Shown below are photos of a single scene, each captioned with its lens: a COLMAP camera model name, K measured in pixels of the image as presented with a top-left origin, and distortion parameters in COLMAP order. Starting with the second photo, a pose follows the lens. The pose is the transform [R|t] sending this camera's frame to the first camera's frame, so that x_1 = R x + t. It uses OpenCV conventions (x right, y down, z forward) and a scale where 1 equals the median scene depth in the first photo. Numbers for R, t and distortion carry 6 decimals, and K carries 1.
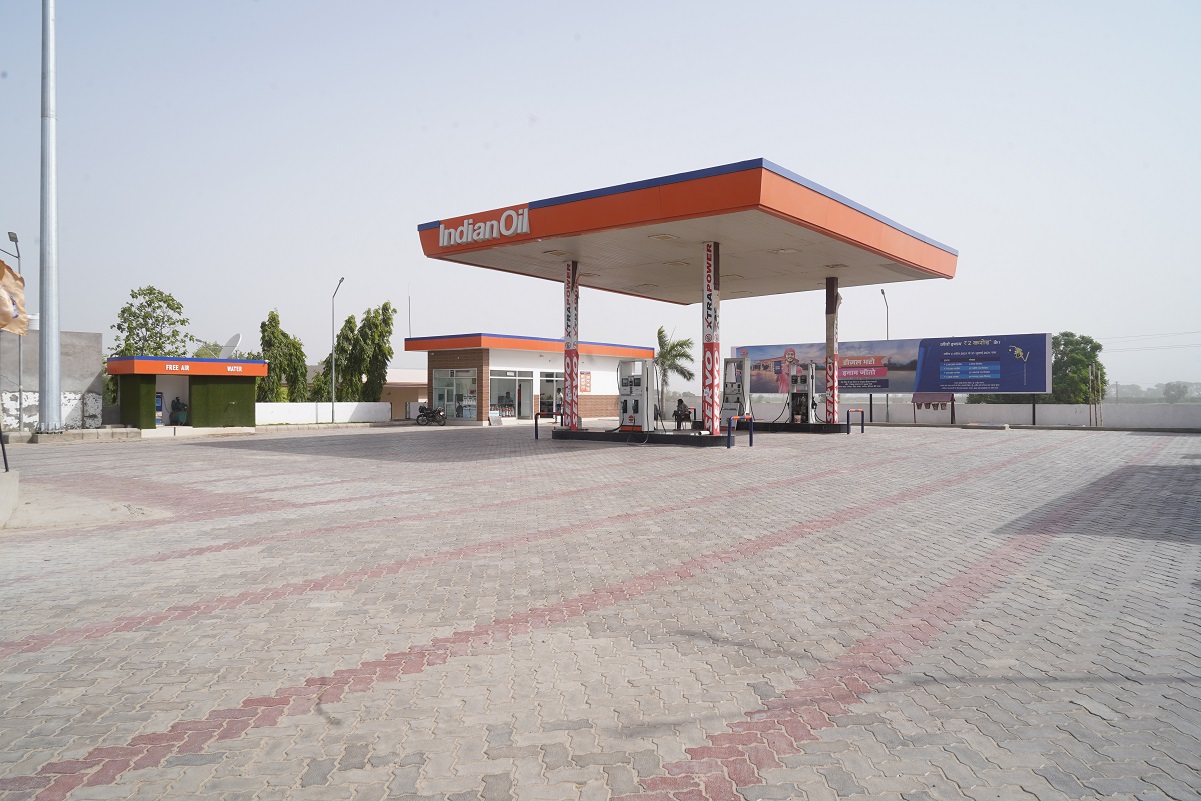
lens RADIAL K [[806.5, 0, 600.5], [0, 806.5, 400.5], [0, 0, 1]] dist [-0.014583, -0.001853]
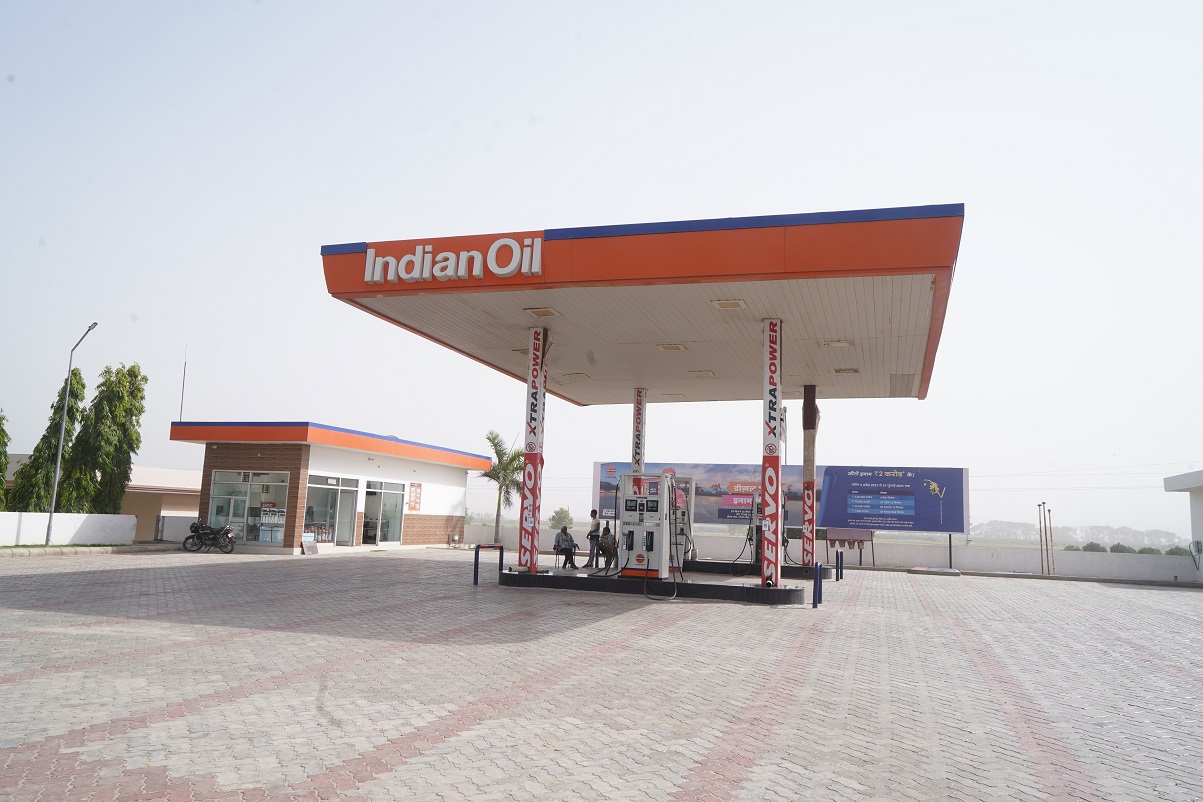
lens RADIAL K [[871.5, 0, 601.5], [0, 871.5, 401.0], [0, 0, 1]] dist [0.000167, 0.004271]
pose [[0.934720, 0.083528, 0.345429, -0.182480], [-0.035896, 0.989206, -0.142067, -0.002803], [-0.353567, 0.120394, 0.927629, 0.212258]]
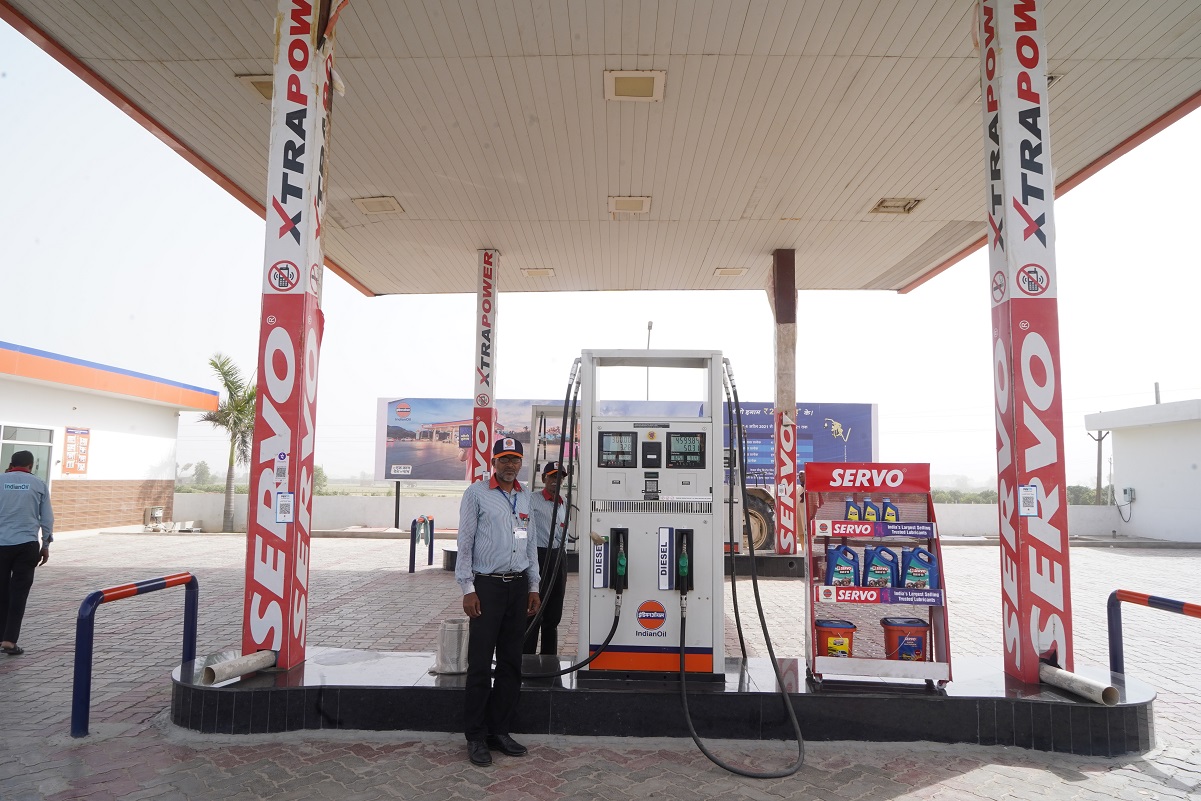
lens RADIAL K [[806.5, 0, 600.5], [0, 806.5, 400.5], [0, 0, 1]] dist [-0.014583, -0.001853]
pose [[0.790796, 0.070322, 0.608026, -0.077212], [-0.008832, 0.994586, -0.103543, -0.009123], [-0.612016, 0.076511, 0.787136, 0.579970]]
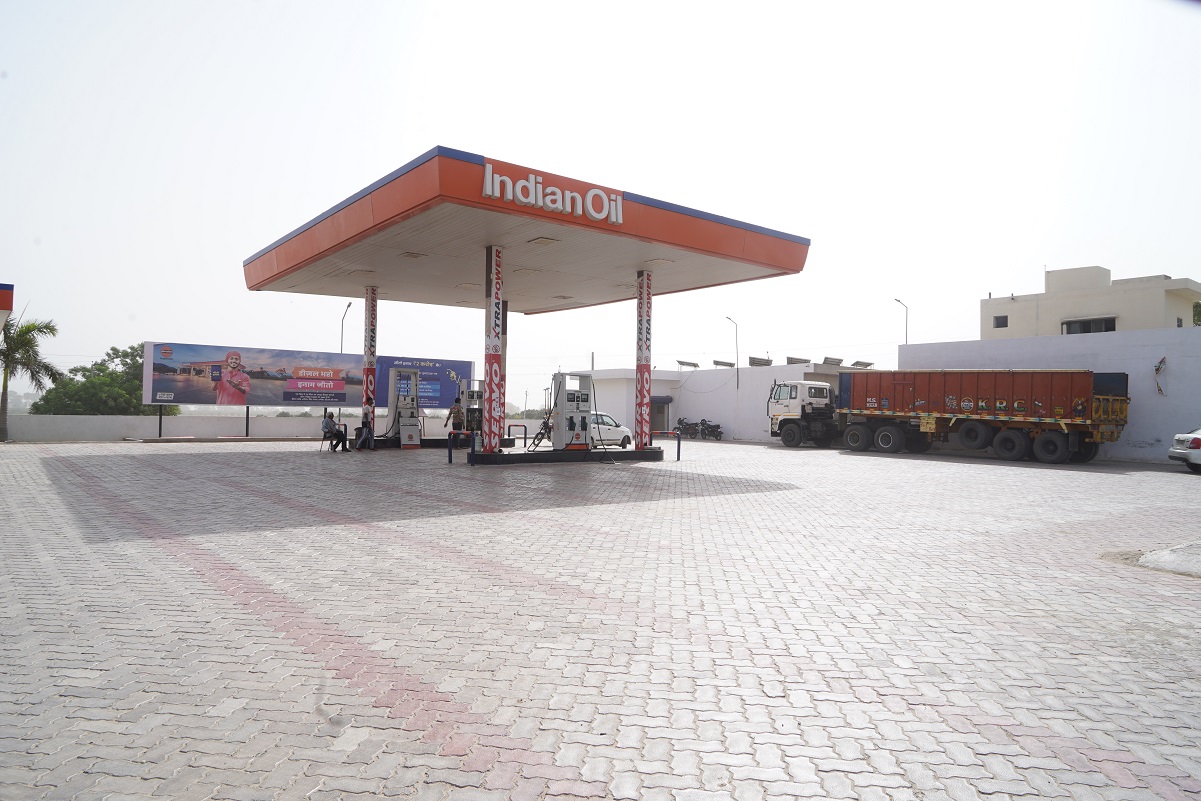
lens RADIAL K [[806.5, 0, 600.5], [0, 806.5, 400.5], [0, 0, 1]] dist [-0.014583, -0.001853]
pose [[0.217823, 0.021133, 0.975759, -0.607860], [-0.009048, 0.999766, -0.019633, -0.000819], [-0.975946, -0.004552, 0.217964, 0.537520]]
